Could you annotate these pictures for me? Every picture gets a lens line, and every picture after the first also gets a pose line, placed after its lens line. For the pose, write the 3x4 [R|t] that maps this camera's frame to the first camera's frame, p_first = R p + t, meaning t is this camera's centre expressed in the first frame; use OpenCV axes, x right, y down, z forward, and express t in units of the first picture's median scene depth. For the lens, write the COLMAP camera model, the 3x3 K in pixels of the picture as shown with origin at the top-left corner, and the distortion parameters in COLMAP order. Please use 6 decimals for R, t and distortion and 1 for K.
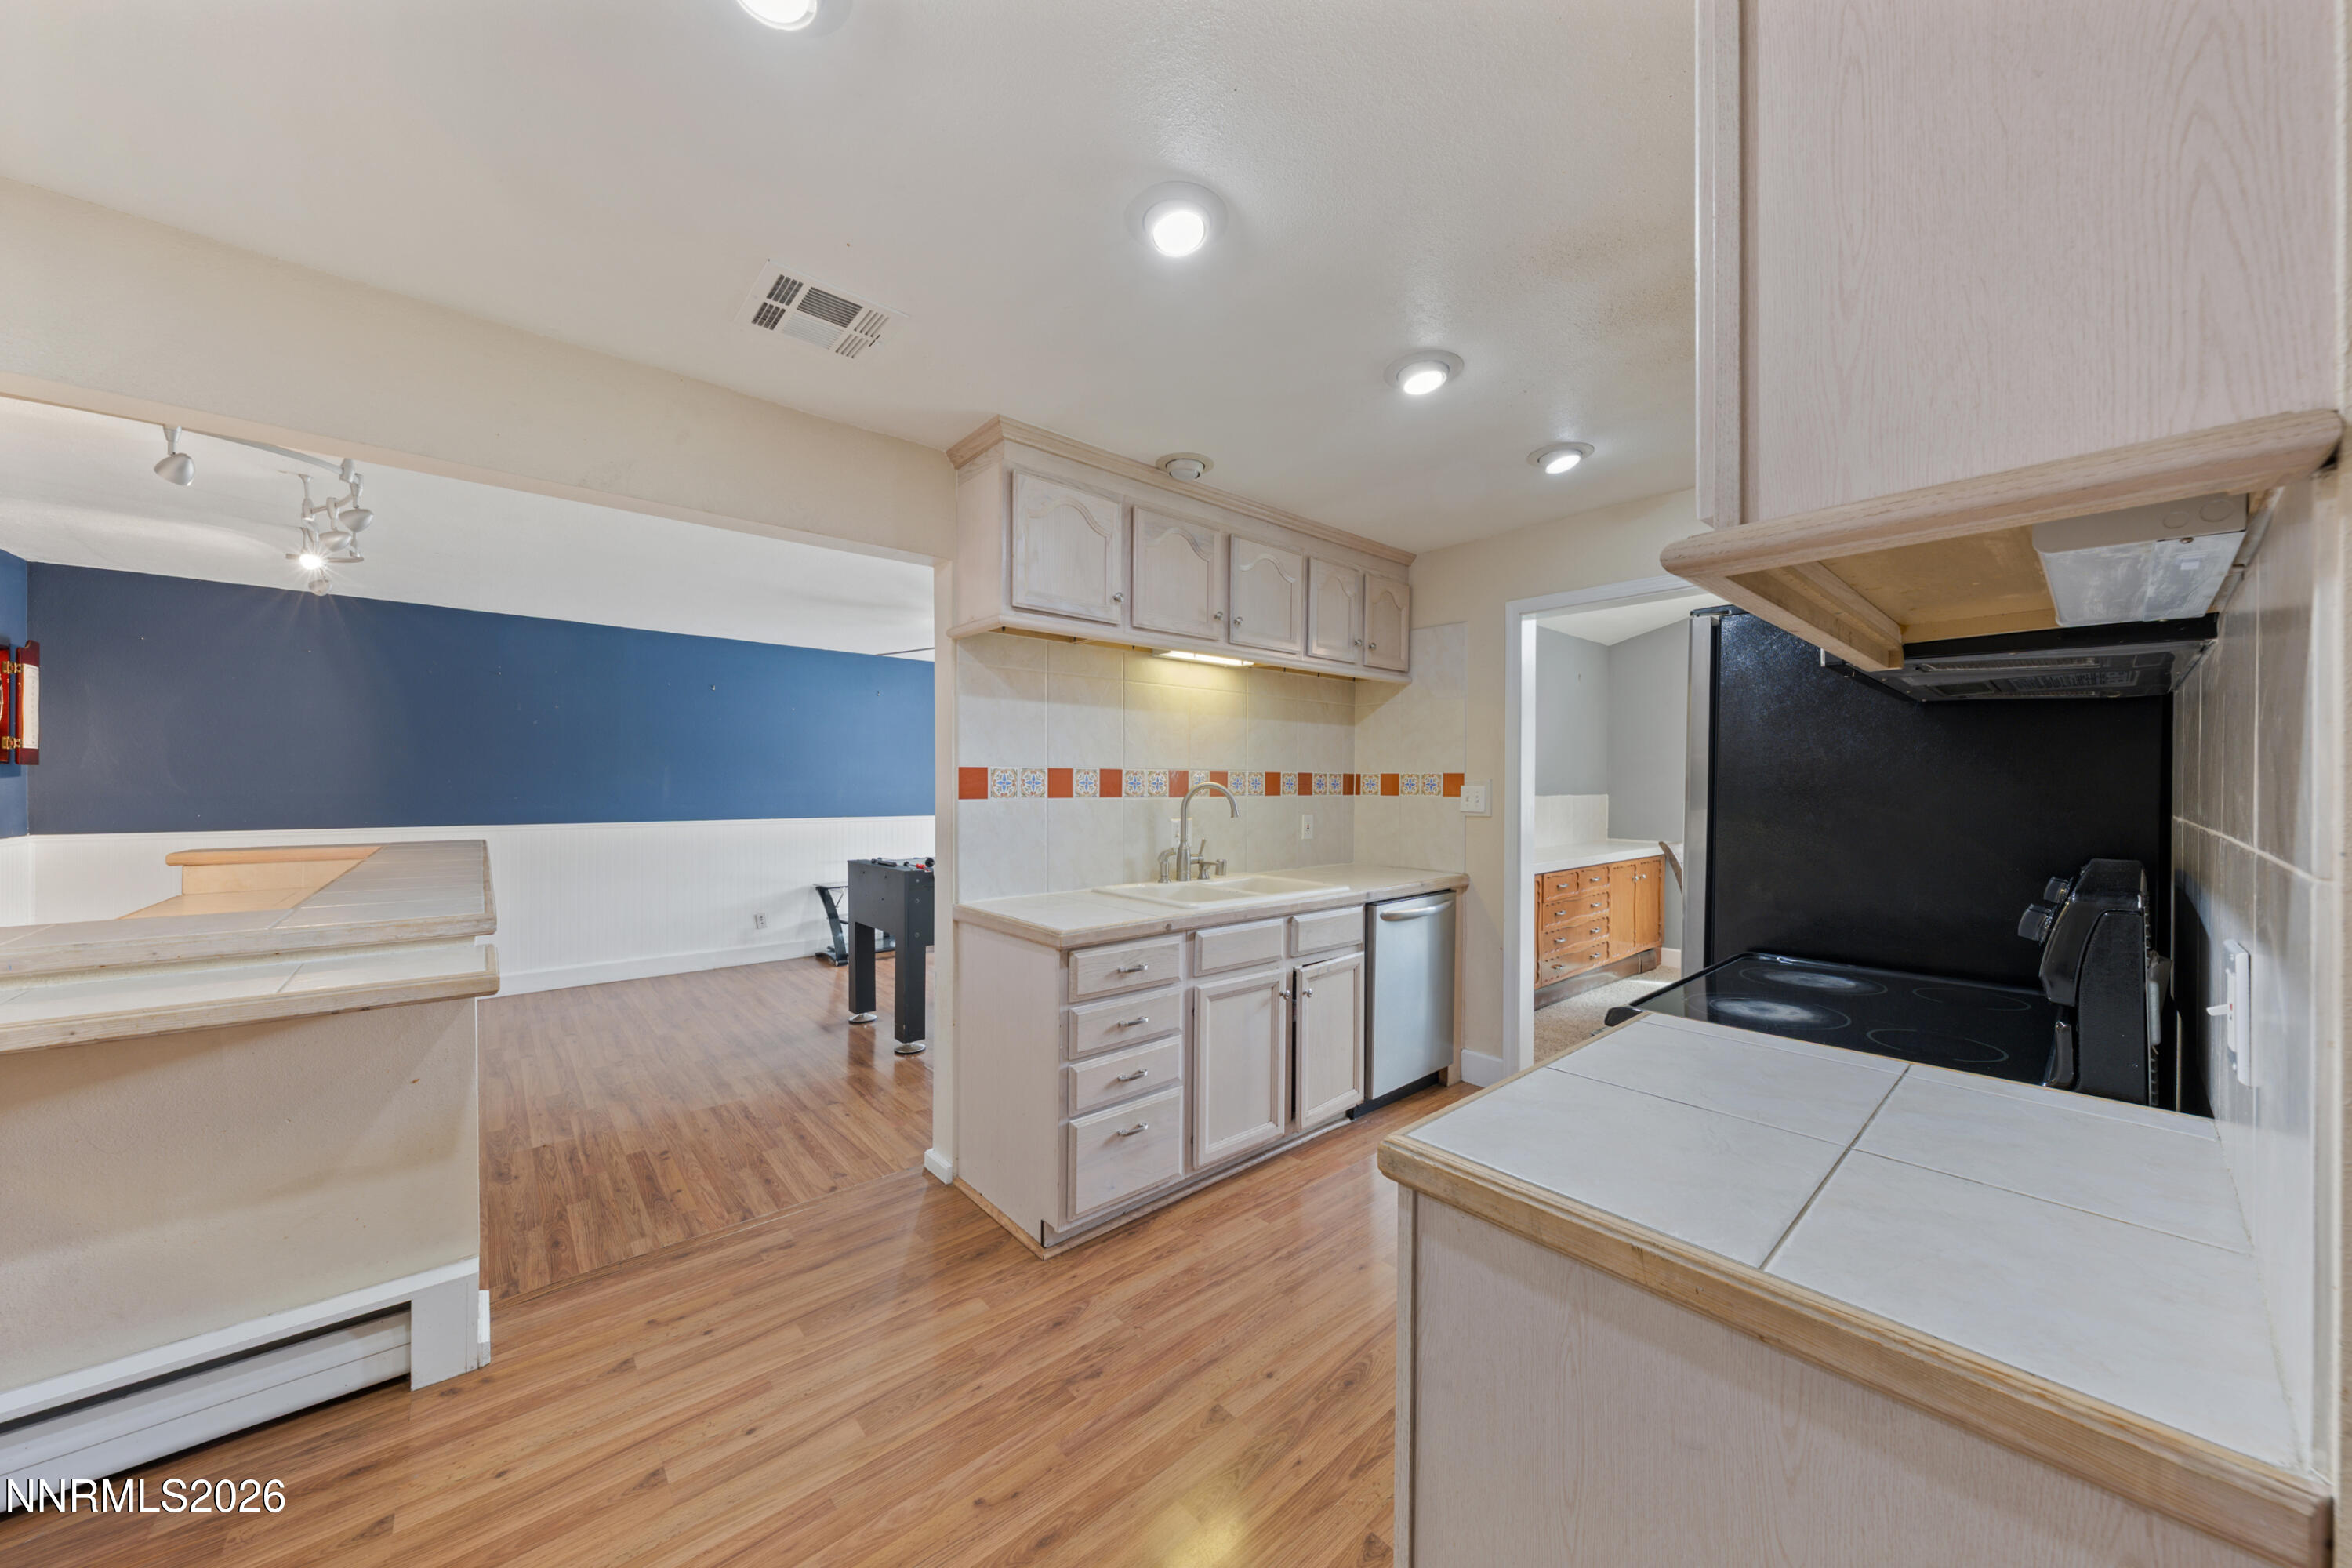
lens RADIAL K [[806.5, 0, 1183.2], [0, 806.5, 784.5], [0, 0, 1]] dist [0.000876, 0.000015]
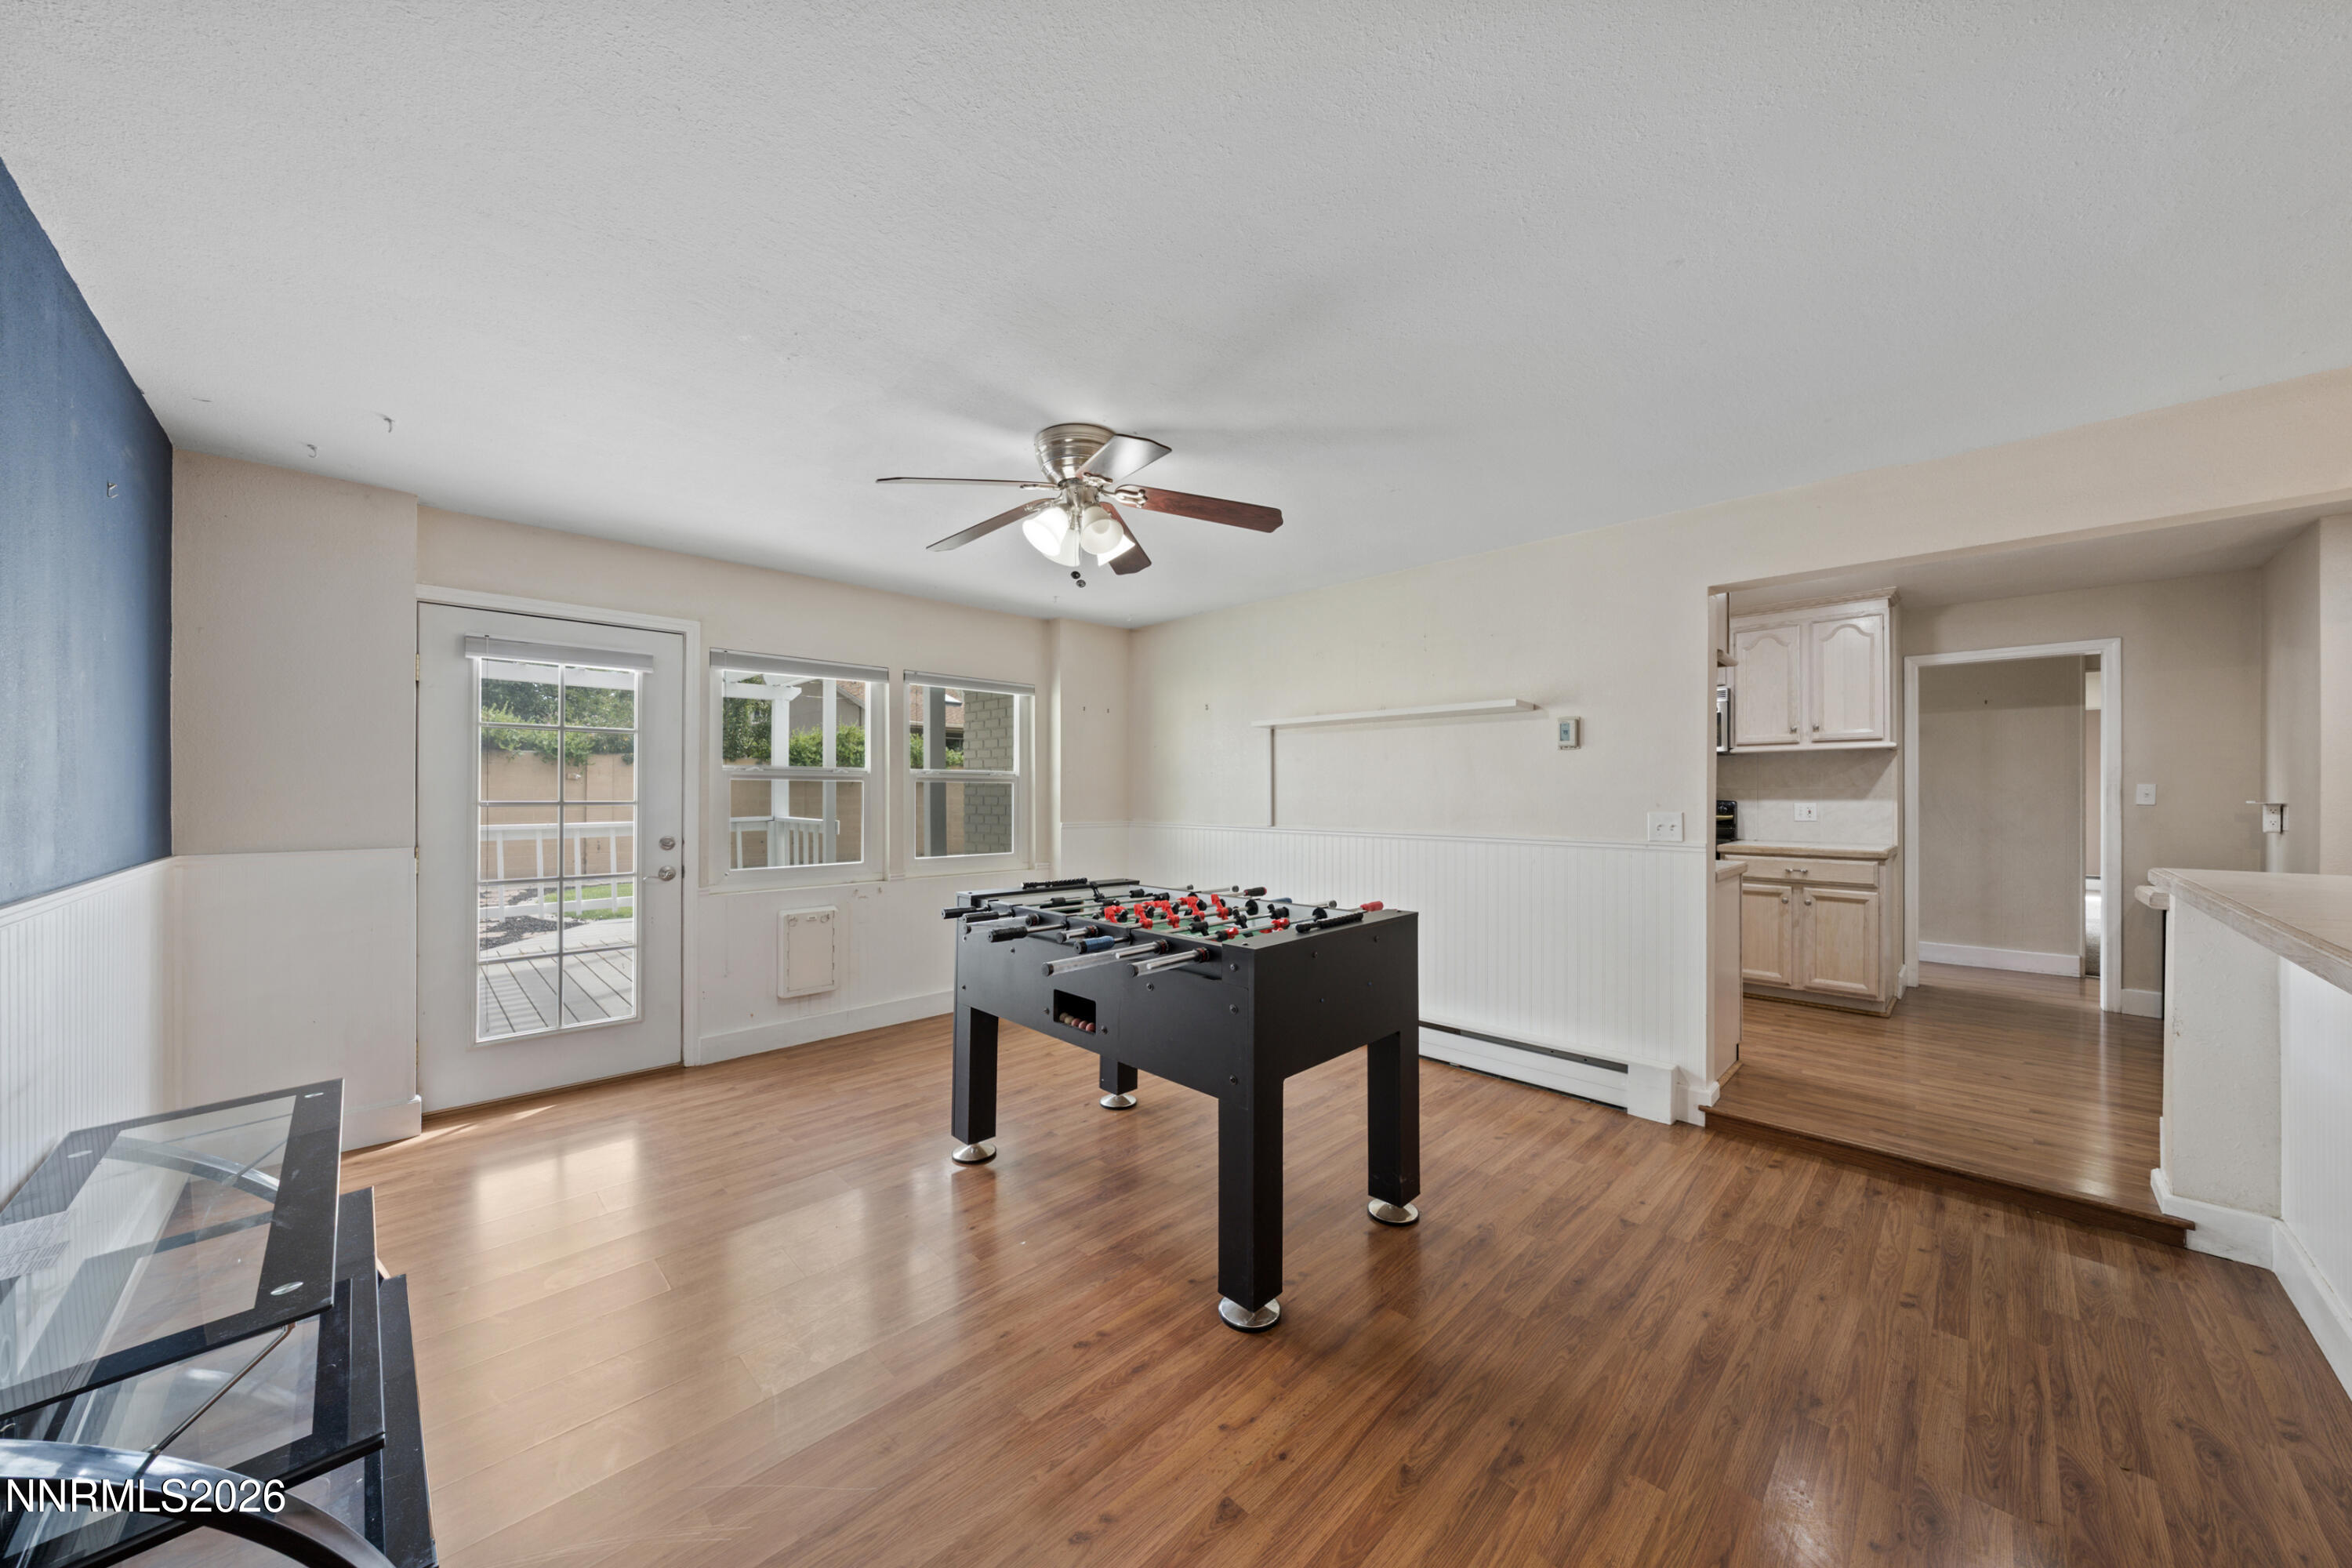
lens RADIAL K [[802.3, 0, 1184.8], [0, 802.3, 794.6], [0, 0, 1]] dist [-0.000291, 0.000034]
pose [[-0.066357, -0.005665, 0.997780, -1.159170], [-0.000175, 0.999984, 0.005666, 0.018825], [-0.997796, 0.000201, -0.066357, 1.502370]]
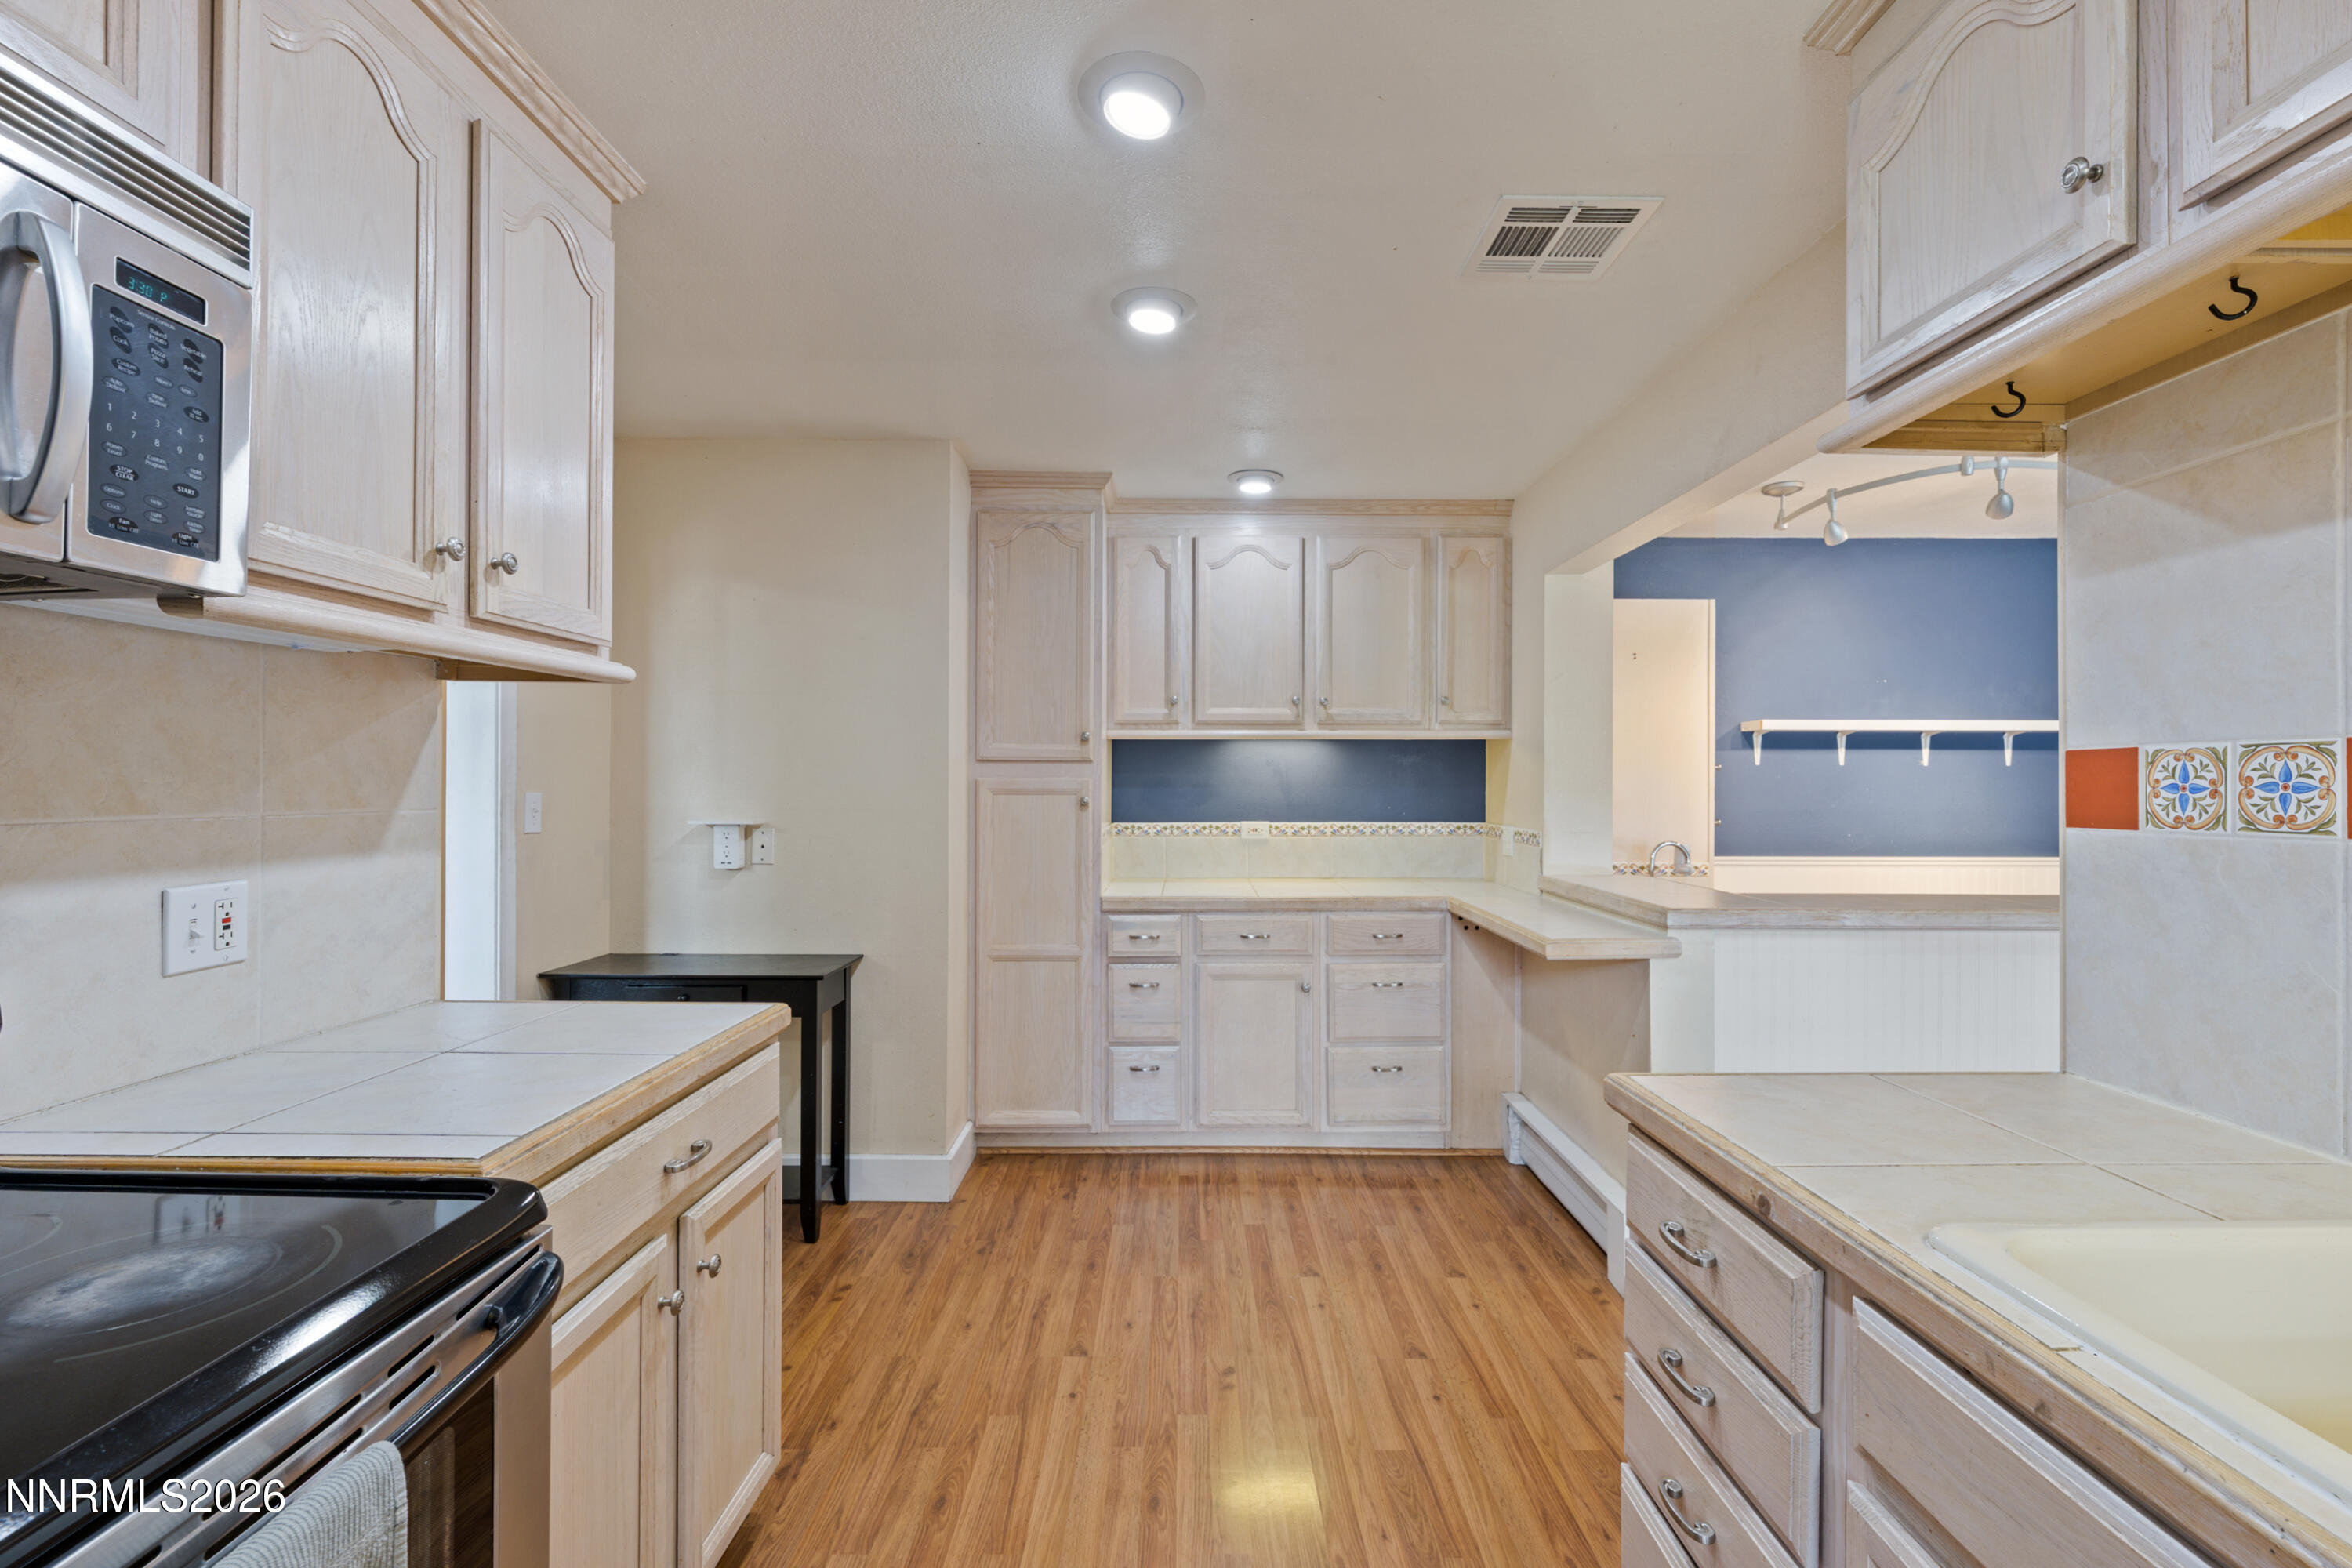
lens RADIAL K [[1017.6, 0, 1185.0], [0, 1017.6, 781.7], [0, 0, 1]] dist [-0.000722, -0.000173]
pose [[-0.656388, -0.009986, -0.754358, 0.341123], [-0.008415, 0.999947, -0.005914, 0.001286], [0.754377, 0.002466, -0.656437, 0.795311]]
